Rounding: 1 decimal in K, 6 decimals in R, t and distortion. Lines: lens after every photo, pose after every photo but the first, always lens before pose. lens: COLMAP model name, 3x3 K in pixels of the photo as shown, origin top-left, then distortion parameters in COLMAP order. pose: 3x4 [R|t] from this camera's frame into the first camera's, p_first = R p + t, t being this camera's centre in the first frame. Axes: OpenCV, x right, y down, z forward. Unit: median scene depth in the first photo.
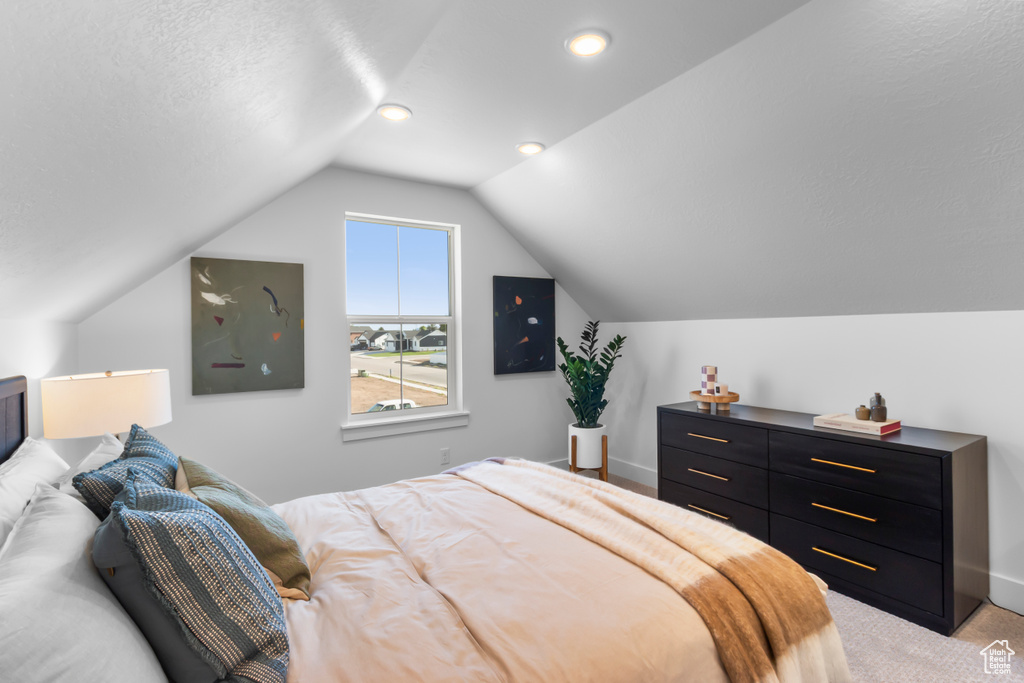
lens RADIAL K [[477.1, 0, 513.9], [0, 477.1, 336.1], [0, 0, 1]] dist [-0.003283, 0.000111]
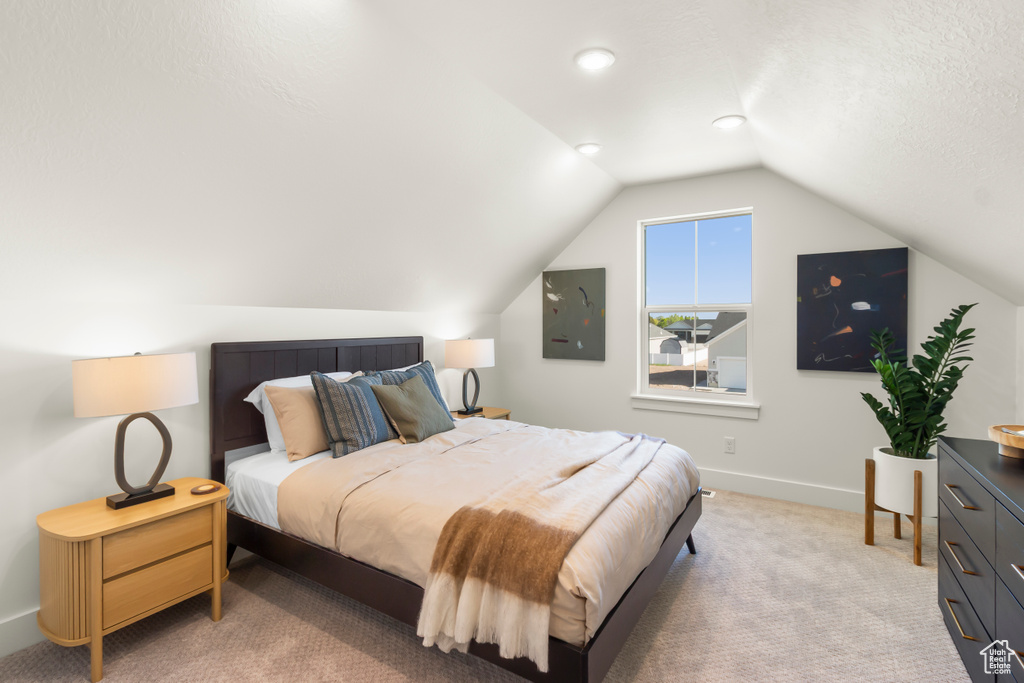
lens RADIAL K [[481.9, 0, 515.9], [0, 481.9, 324.2], [0, 0, 1]] dist [0.004868, 0.000111]
pose [[0.427955, 0.017482, -0.903631, 0.642924], [-0.010161, 0.999843, 0.014531, -0.010432], [0.903743, 0.002963, 0.428066, 0.192997]]
